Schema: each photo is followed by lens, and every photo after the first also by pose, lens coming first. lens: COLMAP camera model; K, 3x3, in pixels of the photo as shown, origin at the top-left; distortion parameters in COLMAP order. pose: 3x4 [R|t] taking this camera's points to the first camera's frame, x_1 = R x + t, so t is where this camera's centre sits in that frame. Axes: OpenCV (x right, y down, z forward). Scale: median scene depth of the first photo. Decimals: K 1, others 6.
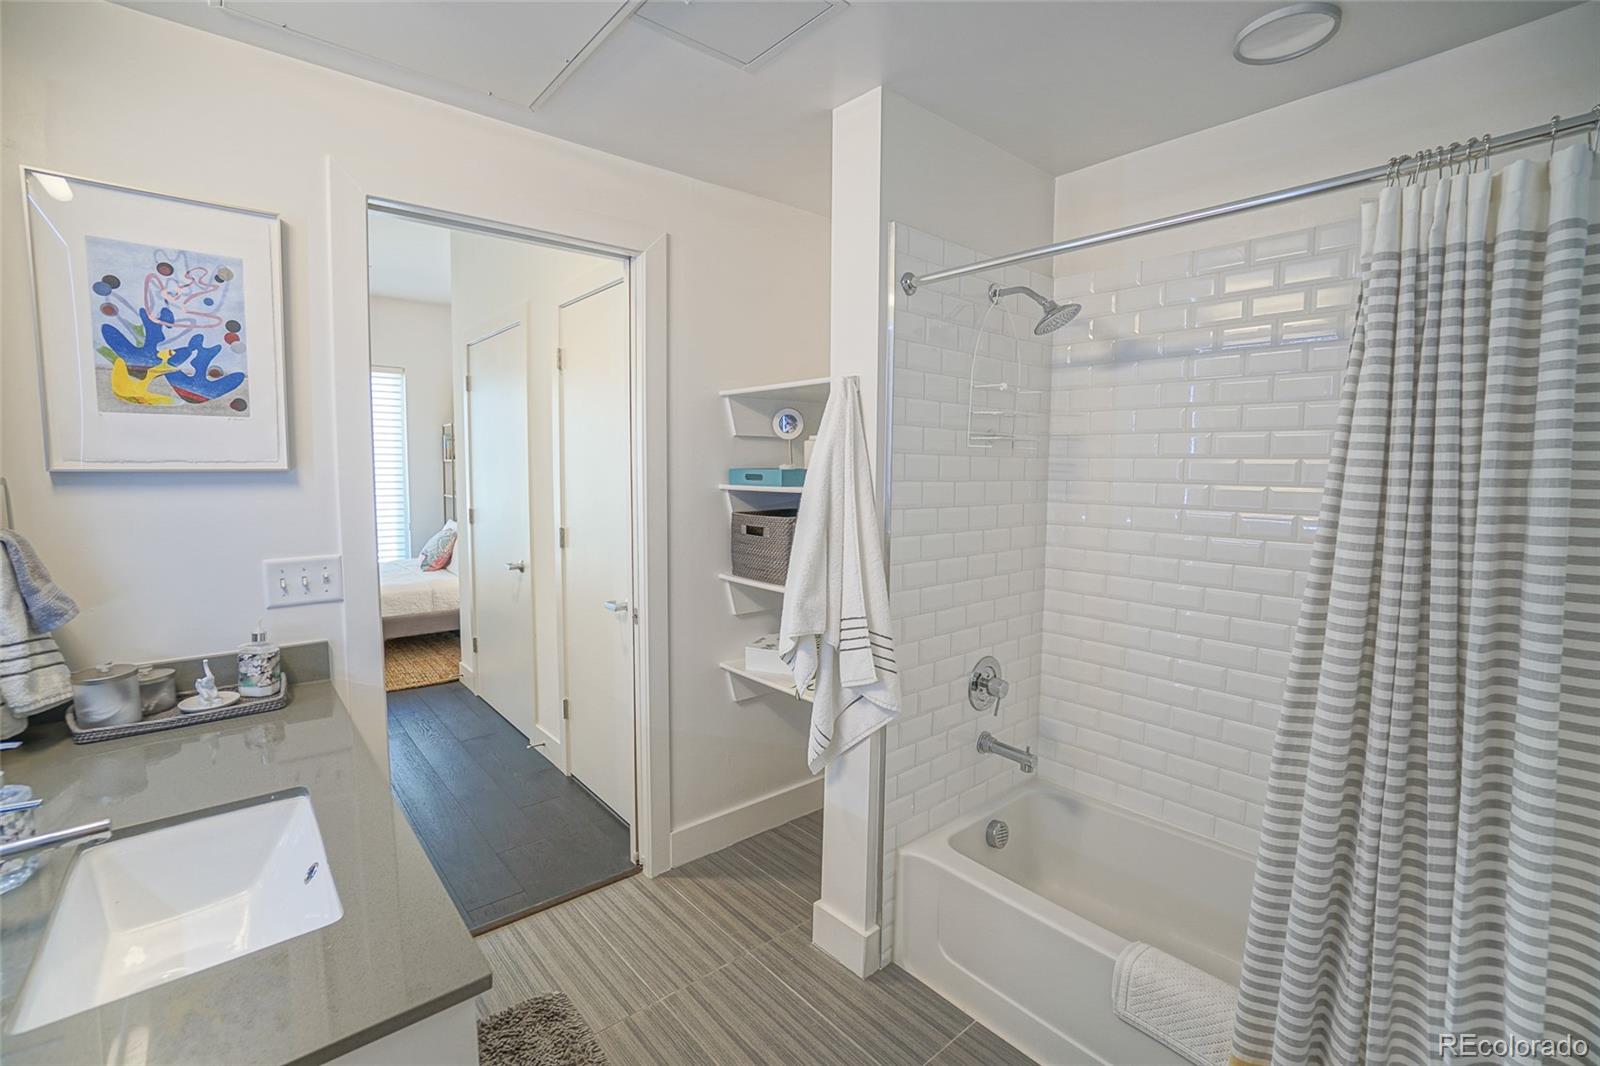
lens RADIAL K [[709.4, 0, 800.7], [0, 709.4, 531.6], [0, 0, 1]] dist [-0.050125, 0.014870]
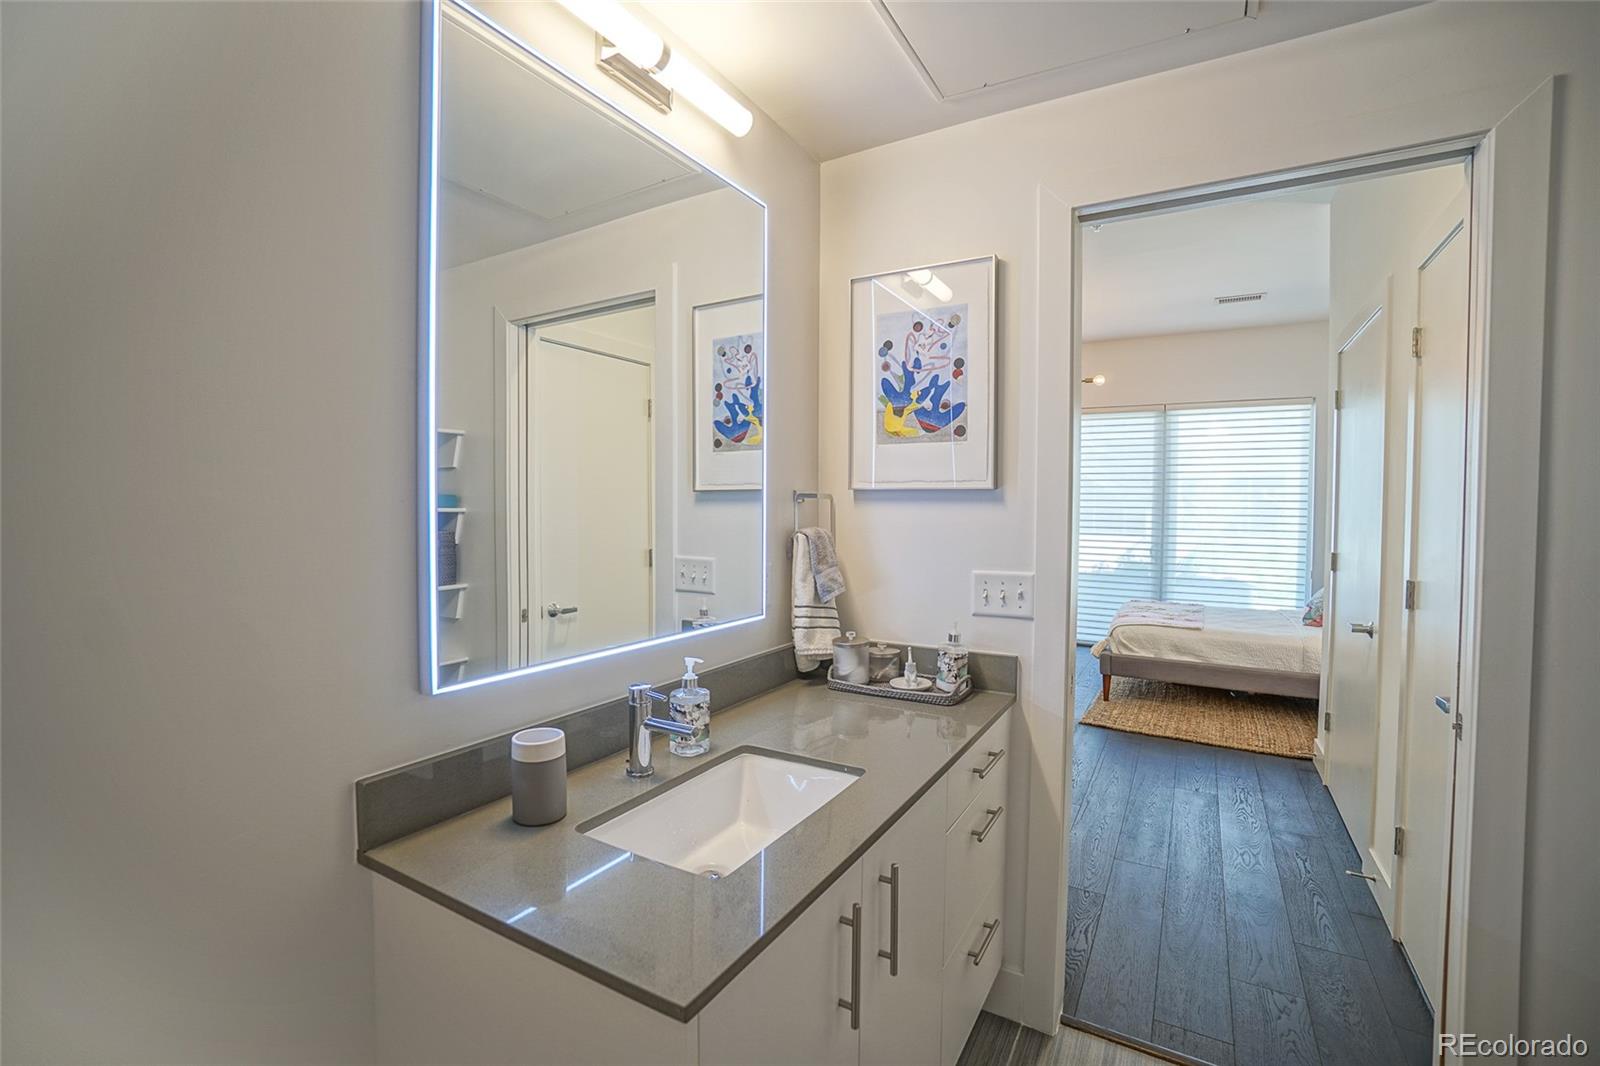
lens RADIAL K [[709.4, 0, 795.6], [0, 709.4, 528.0], [0, 0, 1]] dist [-0.050125, 0.014870]
pose [[0.331930, 0.022455, -0.943037, 0.205444], [-0.093173, 0.995608, -0.009089, 0.011714], [0.938691, 0.090882, 0.332564, 0.386119]]
